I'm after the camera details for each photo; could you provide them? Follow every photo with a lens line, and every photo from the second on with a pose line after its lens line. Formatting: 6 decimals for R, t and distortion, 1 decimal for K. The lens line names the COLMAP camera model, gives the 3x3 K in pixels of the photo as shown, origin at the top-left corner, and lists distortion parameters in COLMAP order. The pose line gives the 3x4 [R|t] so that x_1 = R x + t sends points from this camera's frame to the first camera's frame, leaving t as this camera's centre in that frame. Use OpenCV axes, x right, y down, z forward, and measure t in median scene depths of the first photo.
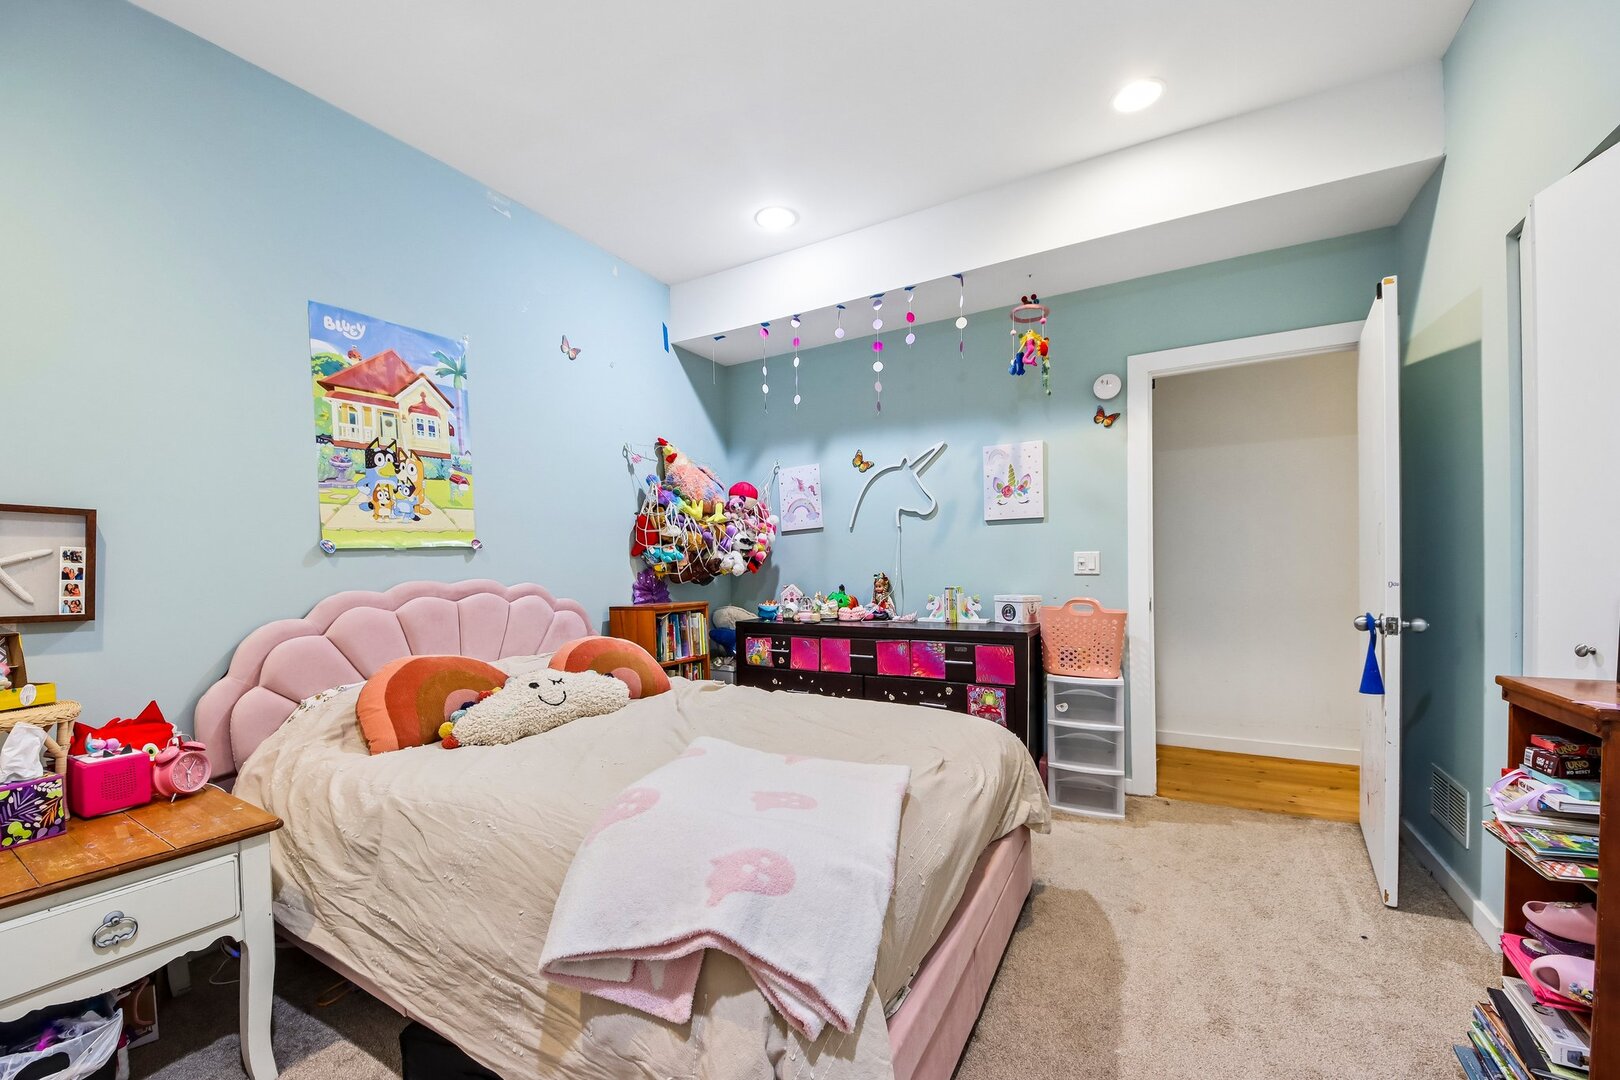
lens RADIAL K [[646.5, 0, 803.5], [0, 646.5, 574.4], [0, 0, 1]] dist [0.000040, -0.000222]
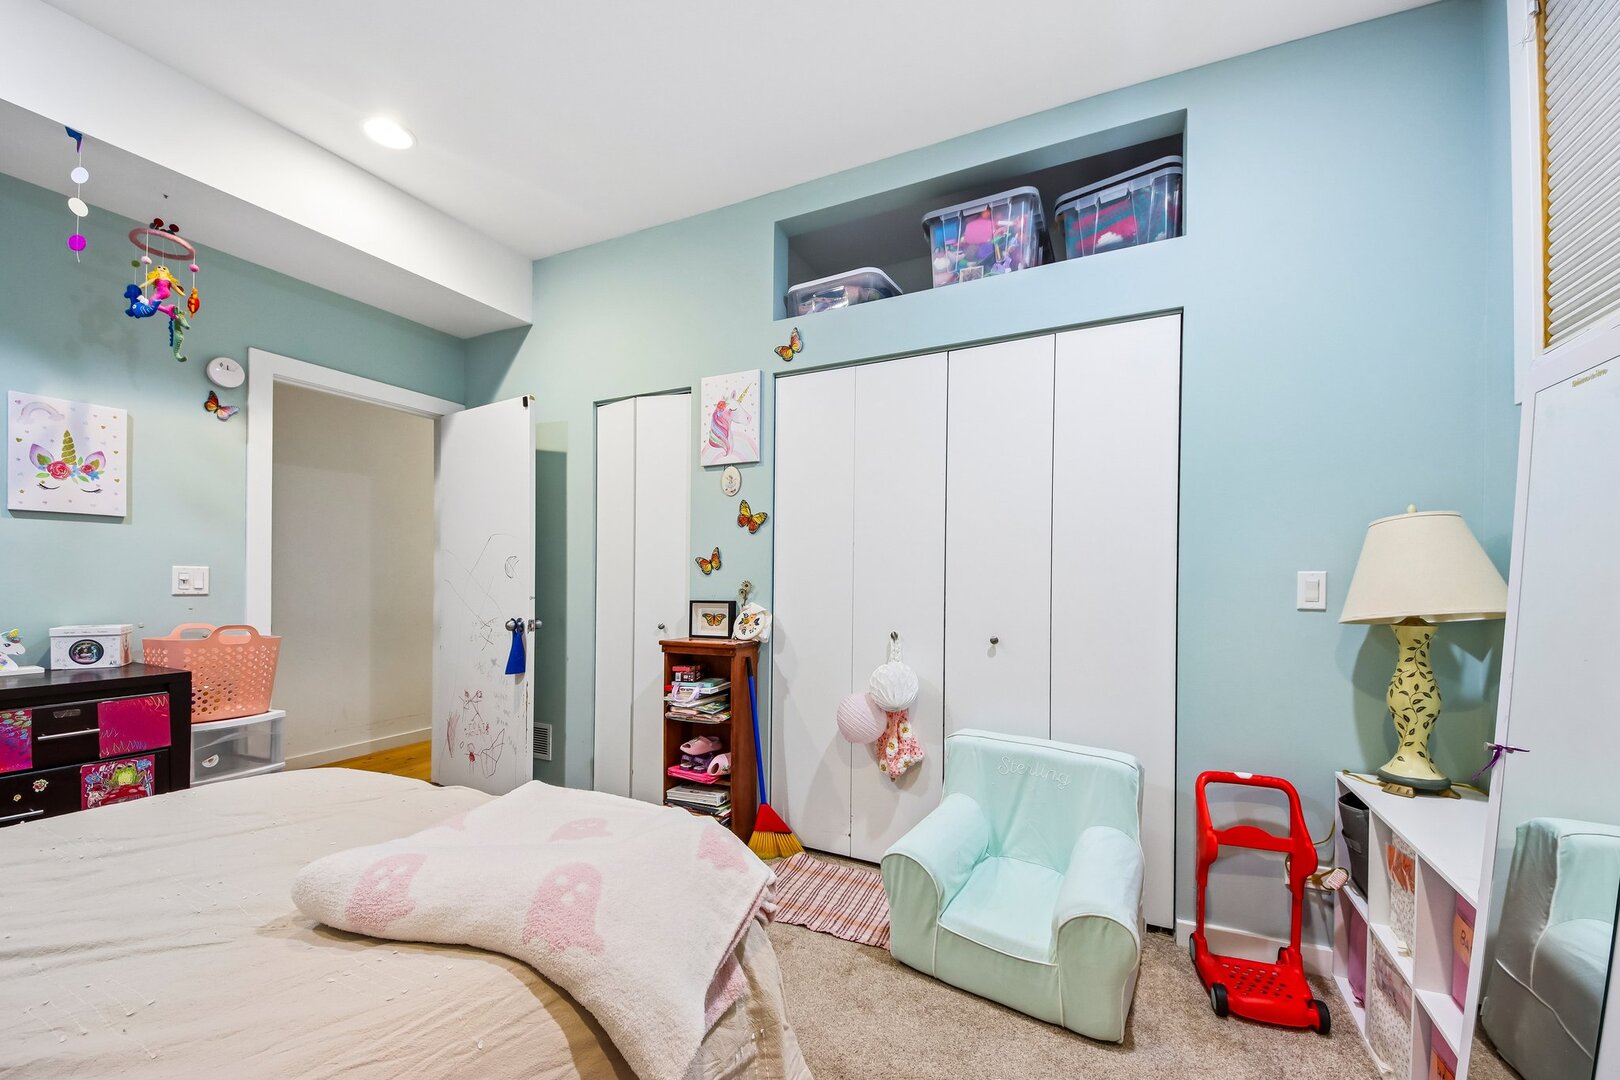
lens RADIAL K [[625.3, 0, 808.5], [0, 625.3, 579.7], [0, 0, 1]] dist [-0.000377, -0.000036]
pose [[-0.045449, 0.017104, 0.998820, -0.397226], [0.012515, 0.999785, -0.016551, 0.004205], [-0.998888, 0.011748, -0.045654, 0.294530]]
